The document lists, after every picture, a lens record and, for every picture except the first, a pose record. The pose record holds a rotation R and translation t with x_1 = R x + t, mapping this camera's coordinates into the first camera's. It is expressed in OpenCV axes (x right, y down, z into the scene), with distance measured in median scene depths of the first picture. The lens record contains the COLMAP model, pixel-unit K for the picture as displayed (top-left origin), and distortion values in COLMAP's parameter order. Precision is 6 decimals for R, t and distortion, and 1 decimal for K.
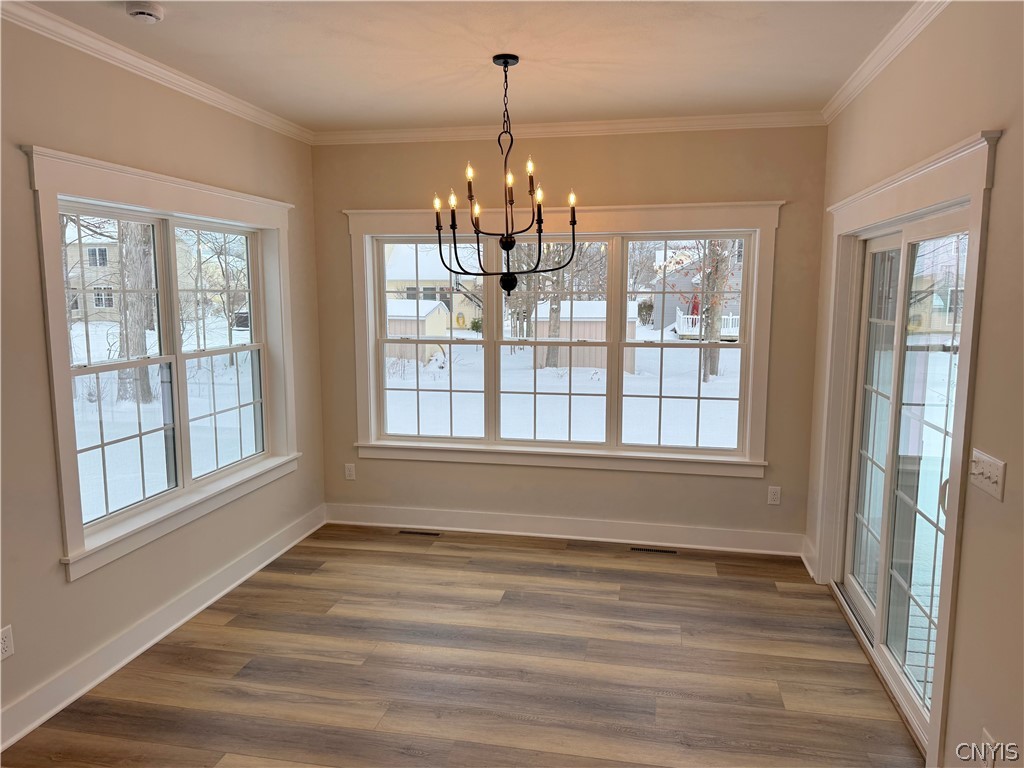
lens RADIAL K [[718.0, 0, 514.4], [0, 718.0, 399.8], [0, 0, 1]] dist [0.054481, -0.069610]
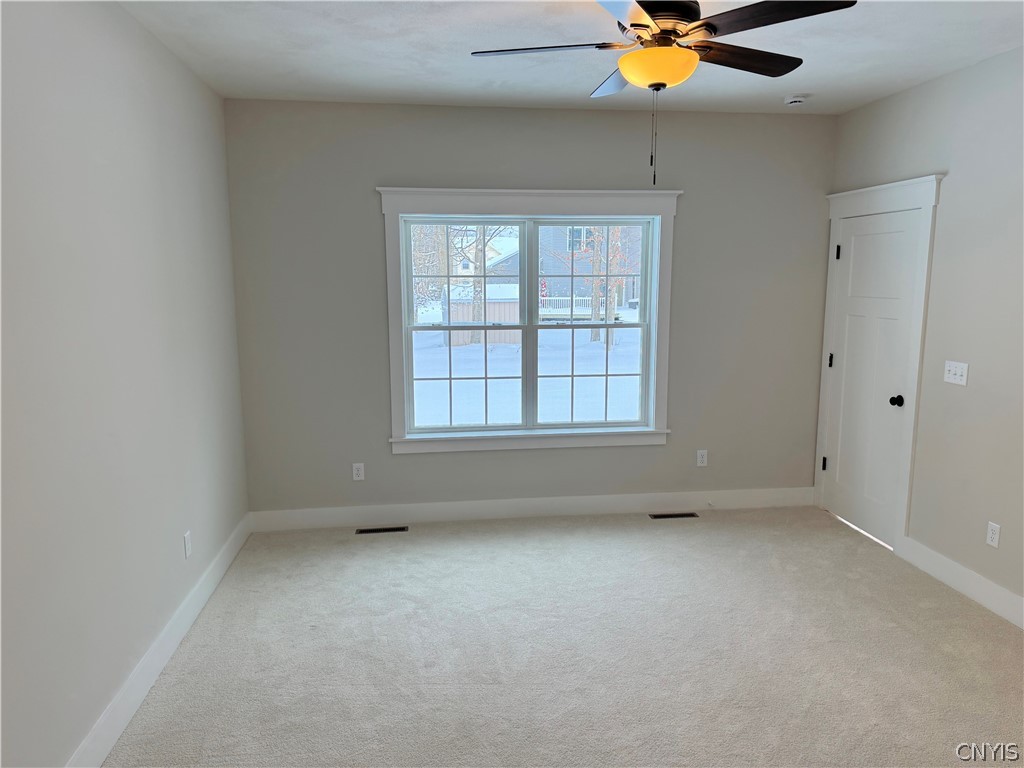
lens RADIAL K [[718.0, 0, 514.7], [0, 718.0, 390.5], [0, 0, 1]] dist [0.054481, -0.069610]
pose [[0.946914, -0.056215, 0.316534, -0.207278], [0.053226, 0.998419, 0.018090, -0.006349], [-0.317050, -0.000282, 0.948409, 0.039161]]
